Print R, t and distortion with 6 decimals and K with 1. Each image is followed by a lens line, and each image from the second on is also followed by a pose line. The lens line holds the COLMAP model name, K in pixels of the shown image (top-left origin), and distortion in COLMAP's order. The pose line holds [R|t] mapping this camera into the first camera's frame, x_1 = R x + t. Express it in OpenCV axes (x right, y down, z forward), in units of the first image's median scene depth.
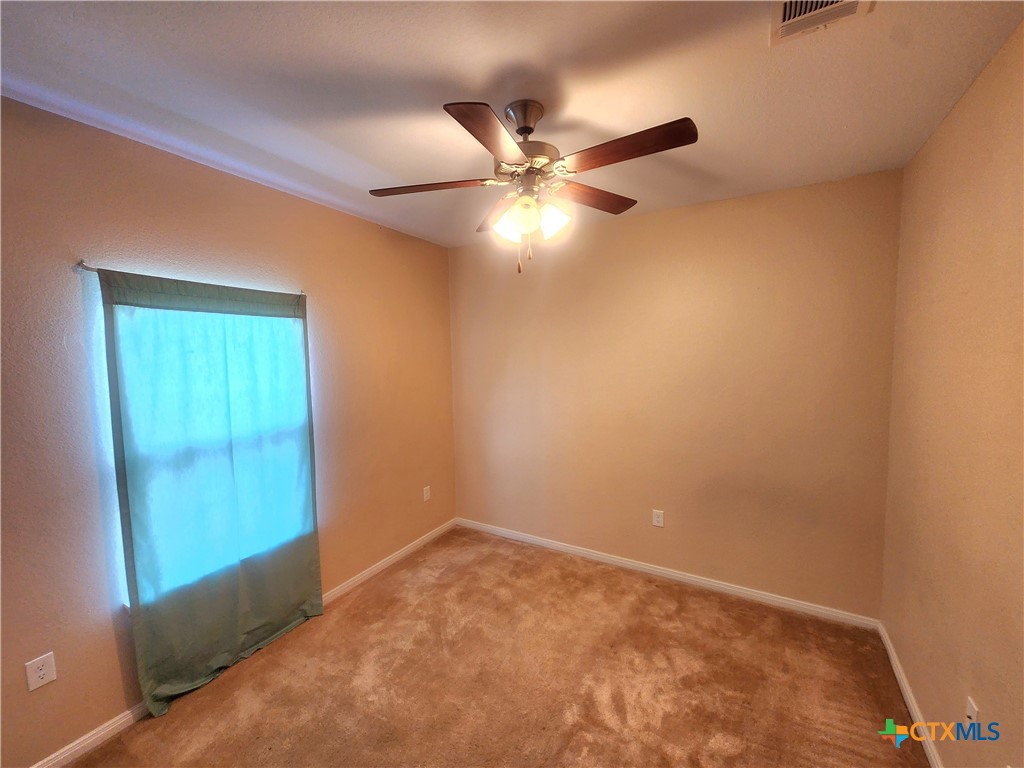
lens RADIAL K [[422.5, 0, 511.2], [0, 422.5, 386.8], [0, 0, 1]] dist [0.000545, -0.001462]
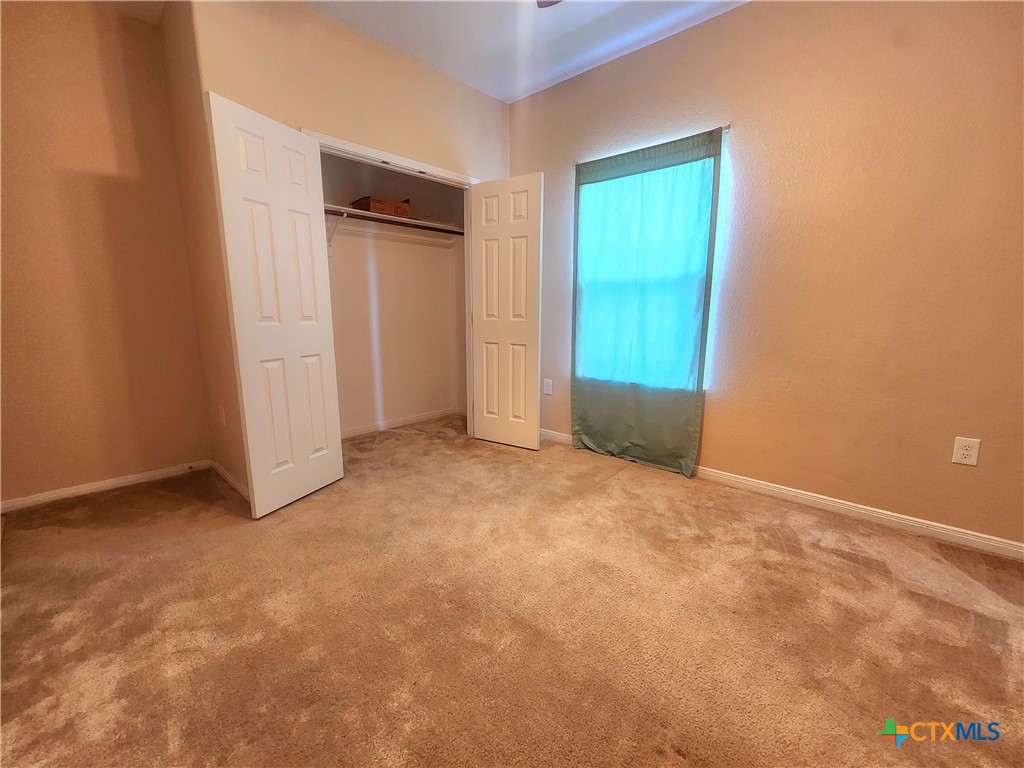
lens RADIAL K [[422.5, 0, 510.3], [0, 422.5, 383.4], [0, 0, 1]] dist [0.000545, -0.001462]
pose [[-0.221361, 0.164405, -0.961234, 0.630372], [-0.102939, 0.976241, 0.190677, 0.210430], [0.969744, 0.141157, -0.199177, 0.884454]]
